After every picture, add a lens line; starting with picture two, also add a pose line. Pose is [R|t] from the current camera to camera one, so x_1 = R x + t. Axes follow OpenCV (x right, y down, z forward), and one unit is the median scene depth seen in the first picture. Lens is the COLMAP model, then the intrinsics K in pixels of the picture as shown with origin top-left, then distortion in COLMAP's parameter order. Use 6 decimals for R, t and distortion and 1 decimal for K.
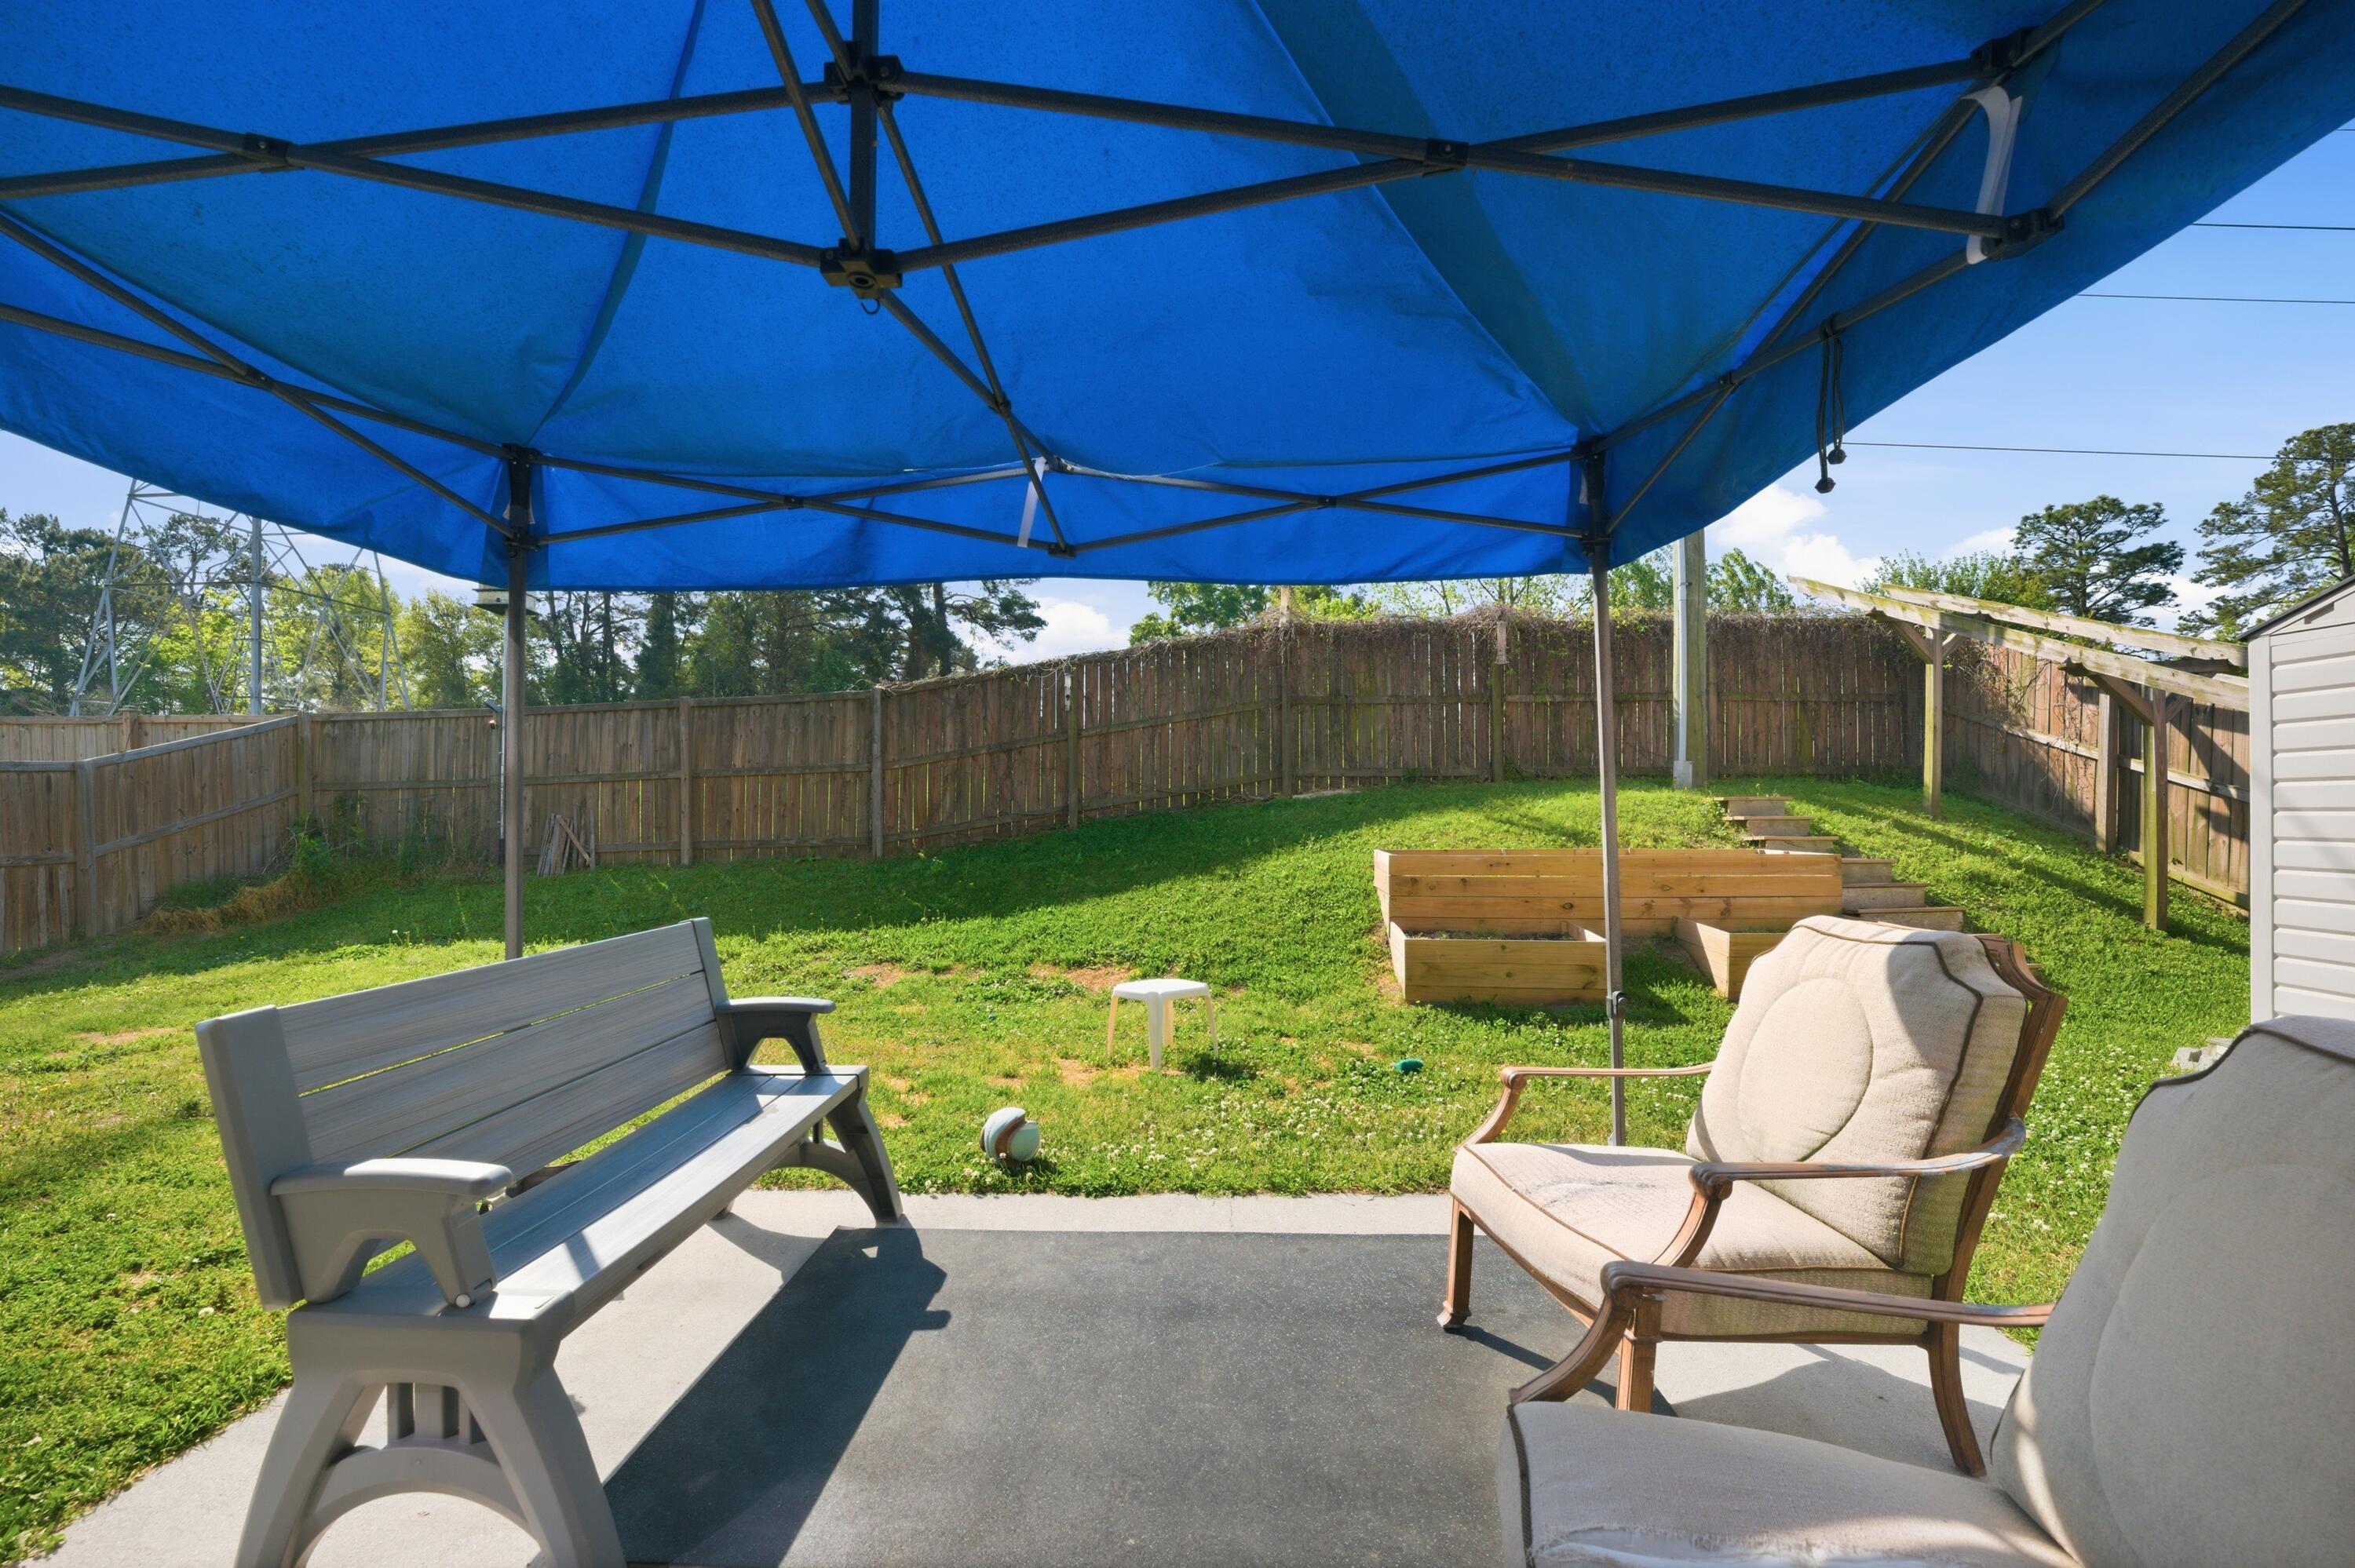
lens RADIAL K [[991.8, 0, 1177.5], [0, 991.8, 784.0], [0, 0, 1]] dist [-0.019752, 0.000654]
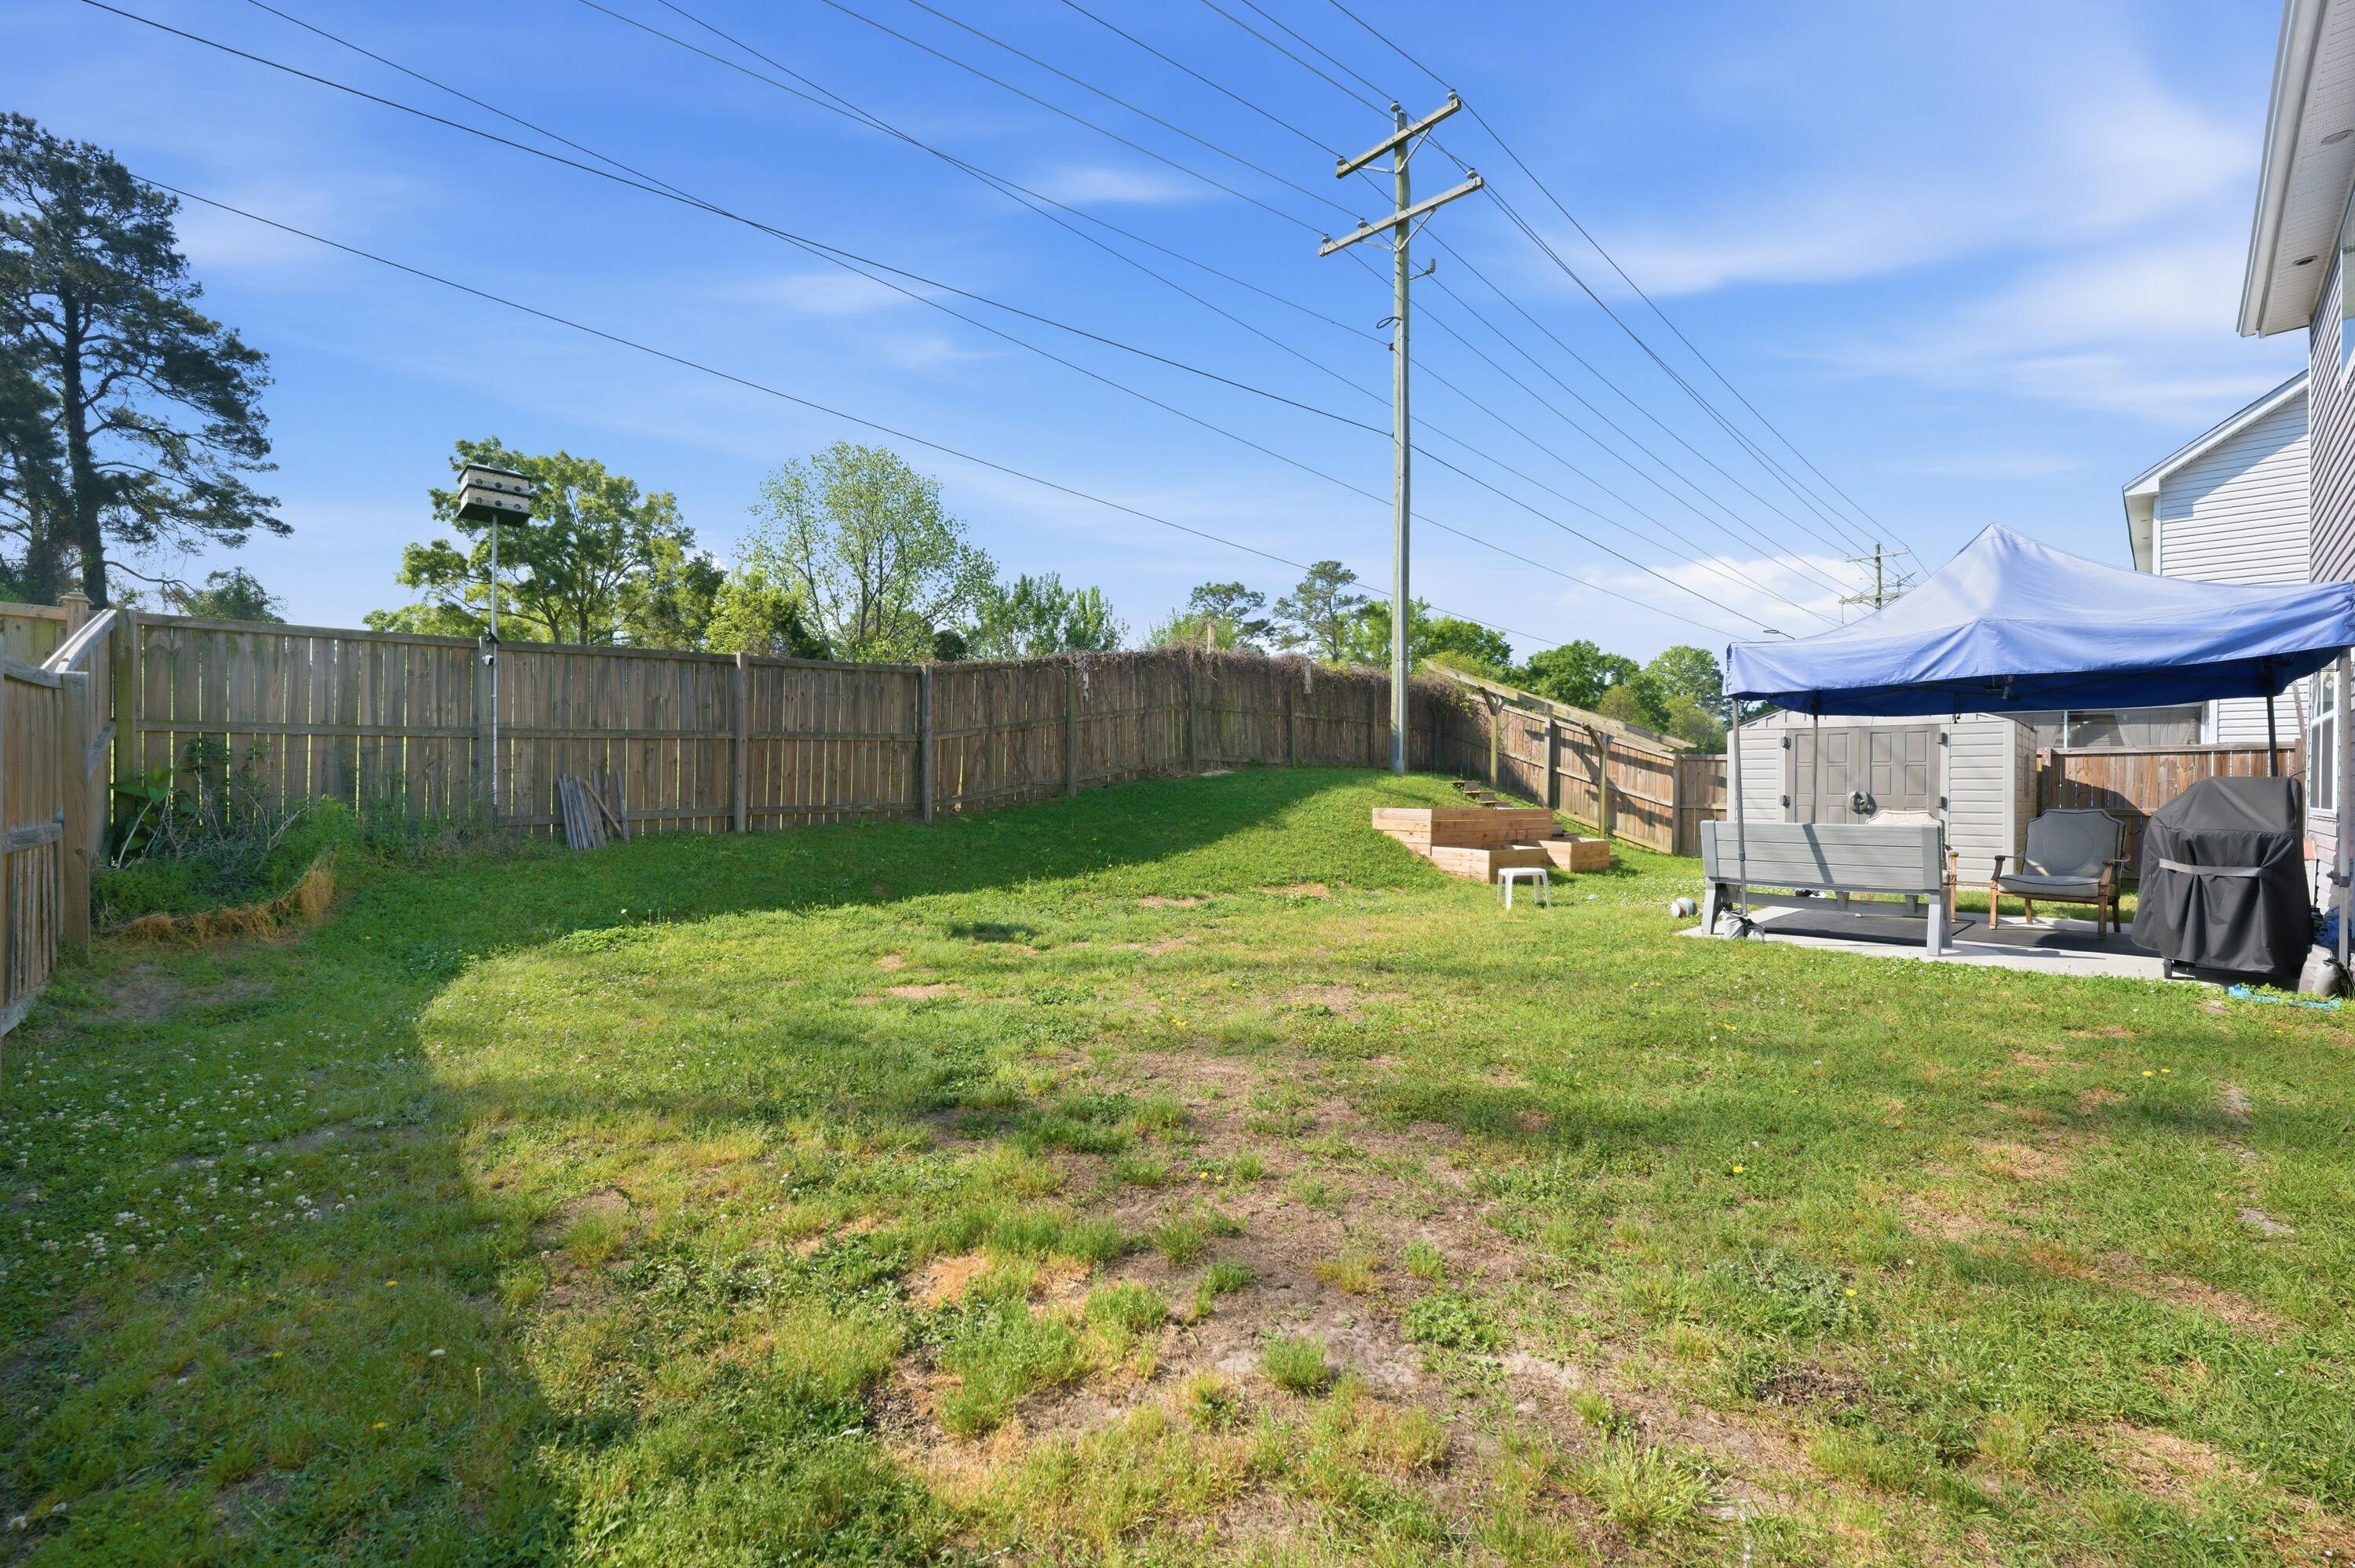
lens RADIAL K [[991.8, 0, 1177.5], [0, 991.8, 784.0], [0, 0, 1]] dist [-0.019752, 0.000654]
pose [[0.697358, 0.016704, 0.716528, -0.880233], [-0.029913, 0.999536, 0.005811, 0.018066], [-0.716098, -0.025486, 0.697534, 0.050374]]
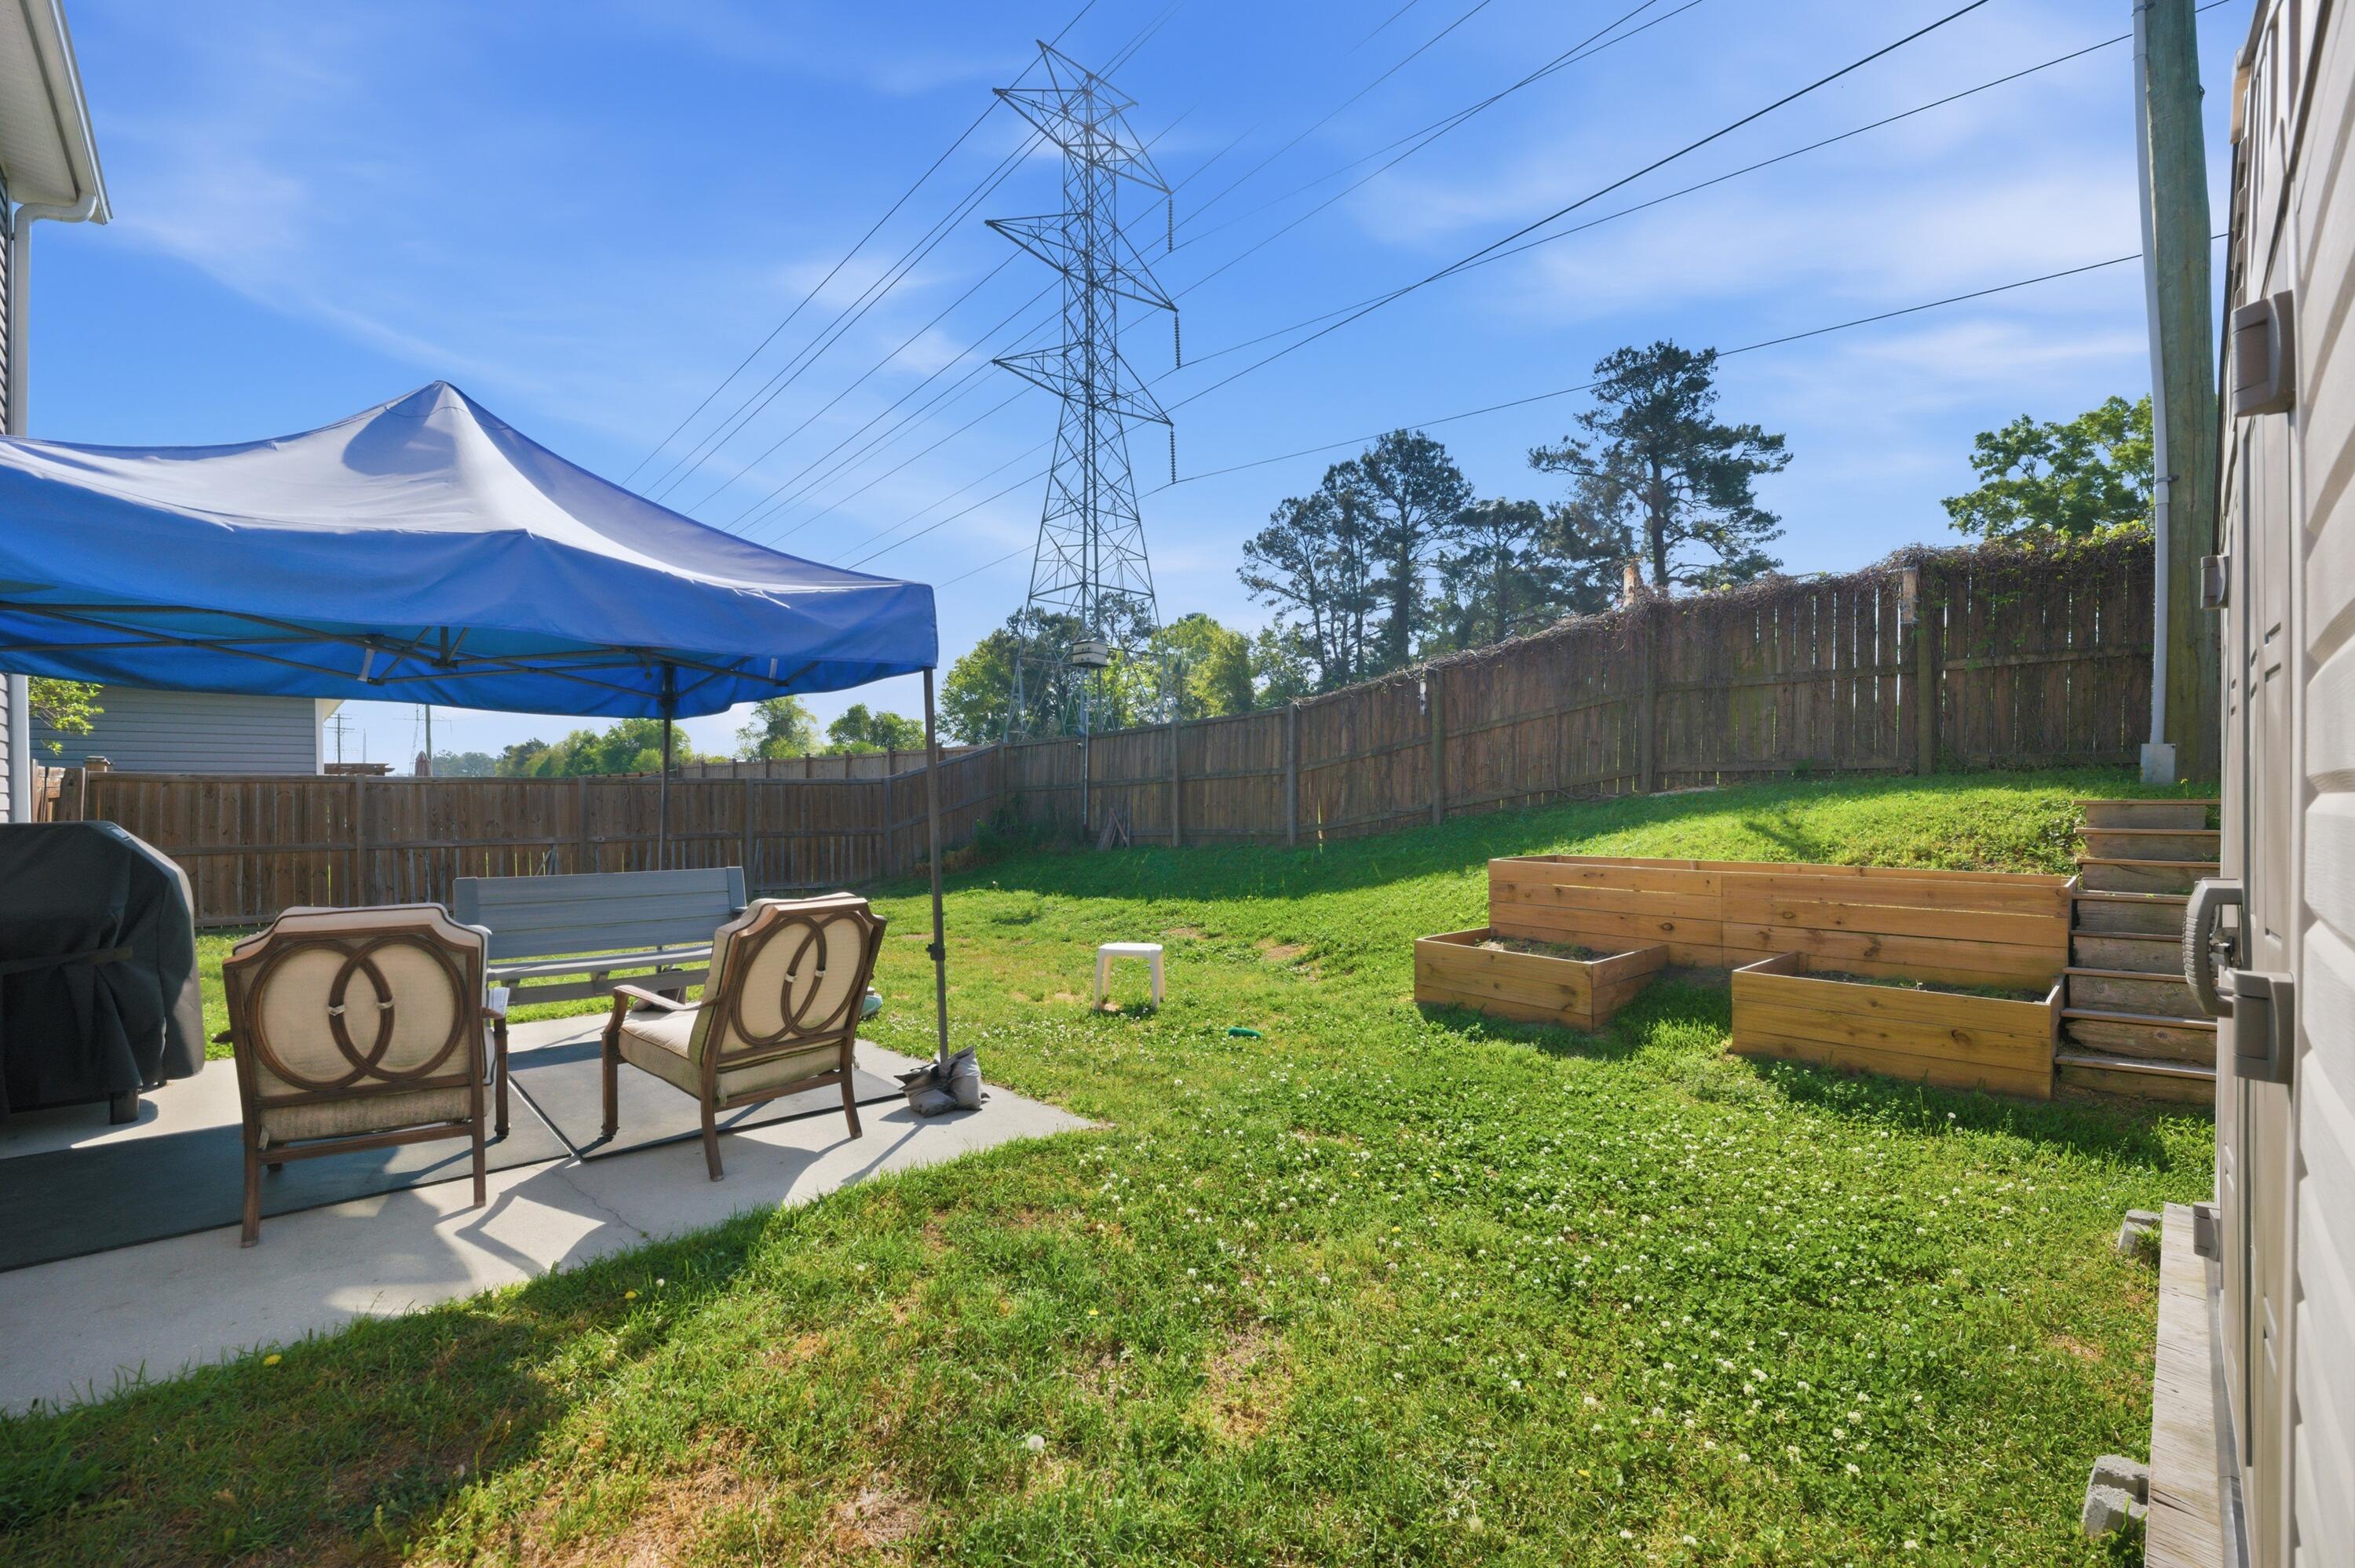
lens RADIAL K [[1007.1, 0, 1168.0], [0, 1007.1, 810.0], [0, 0, 1]] dist [-0.017833, 0.000215]
pose [[0.708283, 0.009312, -0.705868, 0.440220], [0.016570, 0.999418, 0.029812, -0.008307], [0.705734, -0.032811, 0.707716, 0.041389]]
